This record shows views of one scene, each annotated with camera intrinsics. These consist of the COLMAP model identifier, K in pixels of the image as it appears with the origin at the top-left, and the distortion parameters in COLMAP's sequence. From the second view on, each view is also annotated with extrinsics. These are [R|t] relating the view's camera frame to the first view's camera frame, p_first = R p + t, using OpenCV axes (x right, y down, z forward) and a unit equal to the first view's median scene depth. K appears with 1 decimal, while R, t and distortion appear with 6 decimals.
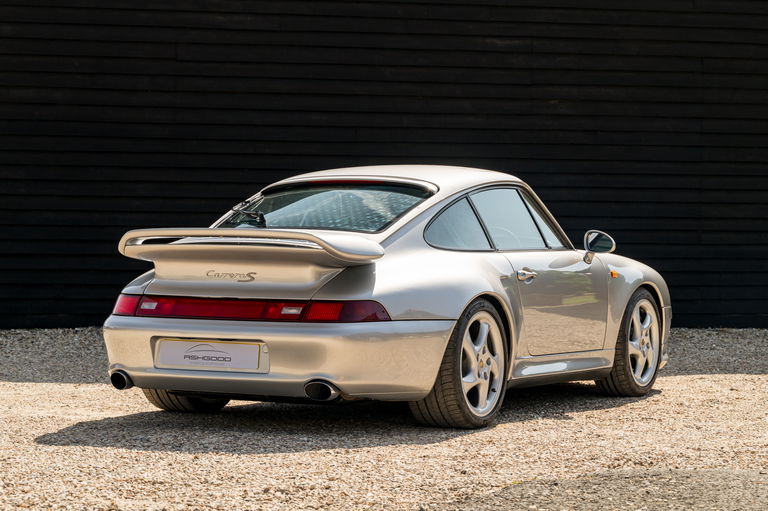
lens RADIAL K [[2127.7, 0, 352.2], [0, 2127.7, 240.1], [0, 0, 1]] dist [0.137663, 0.000000]
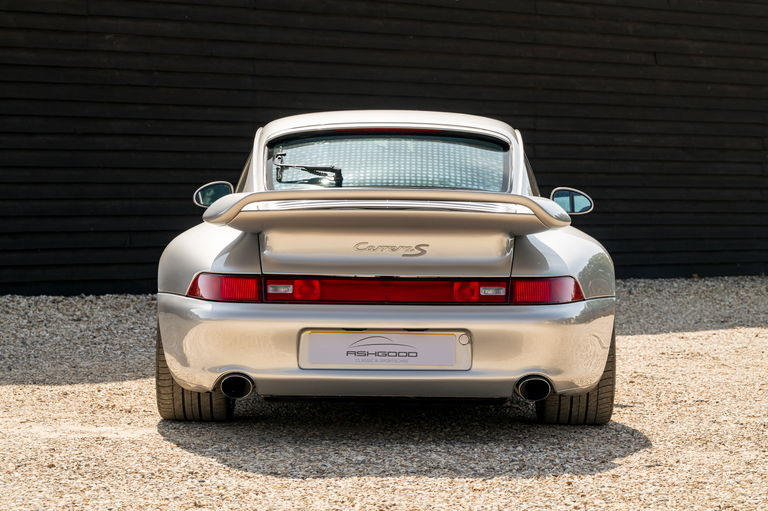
lens RADIAL K [[2246.3, 0, 384.9], [0, 2246.3, 253.8], [0, 0, 1]] dist [0.034390, 0.000000]
pose [[0.893277, -0.017037, 0.449184, -0.430884], [0.003926, 0.999539, 0.030104, -0.006528], [-0.449489, -0.025128, 0.892932, 0.252192]]
